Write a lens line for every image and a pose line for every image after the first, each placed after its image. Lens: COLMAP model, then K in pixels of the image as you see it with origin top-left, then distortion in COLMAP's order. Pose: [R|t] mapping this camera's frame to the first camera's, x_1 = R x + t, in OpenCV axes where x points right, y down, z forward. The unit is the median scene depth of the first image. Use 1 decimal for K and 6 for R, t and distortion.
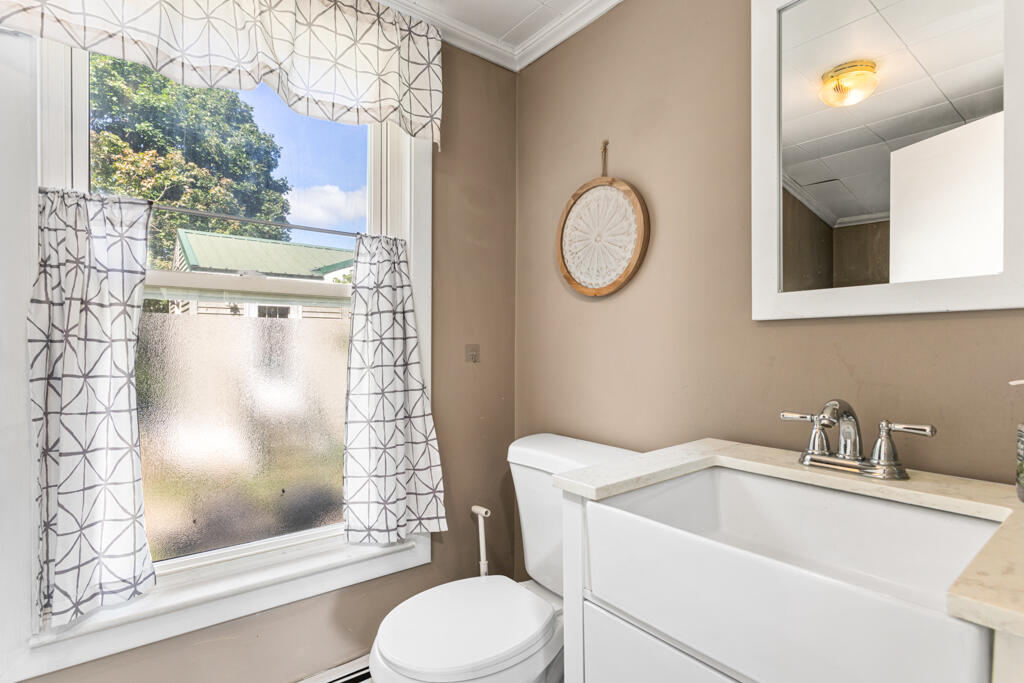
lens RADIAL K [[500.6, 0, 512.0], [0, 500.6, 341.5], [0, 0, 1]] dist [0.003916, 0.000419]
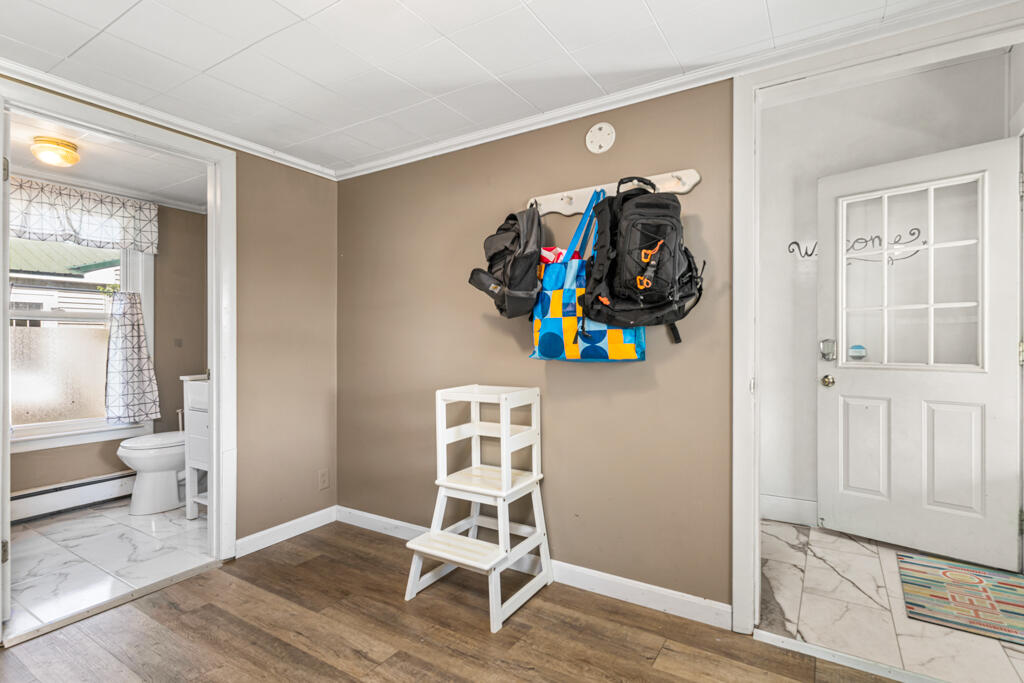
lens RADIAL K [[490.8, 0, 514.9], [0, 490.8, 339.2], [0, 0, 1]] dist [0.013327, 0.000671]
pose [[0.935102, 0.001092, 0.354376, 0.609264], [-0.001470, 0.999999, 0.000797, 0.002856], [-0.354375, -0.001266, 0.935103, -1.778348]]
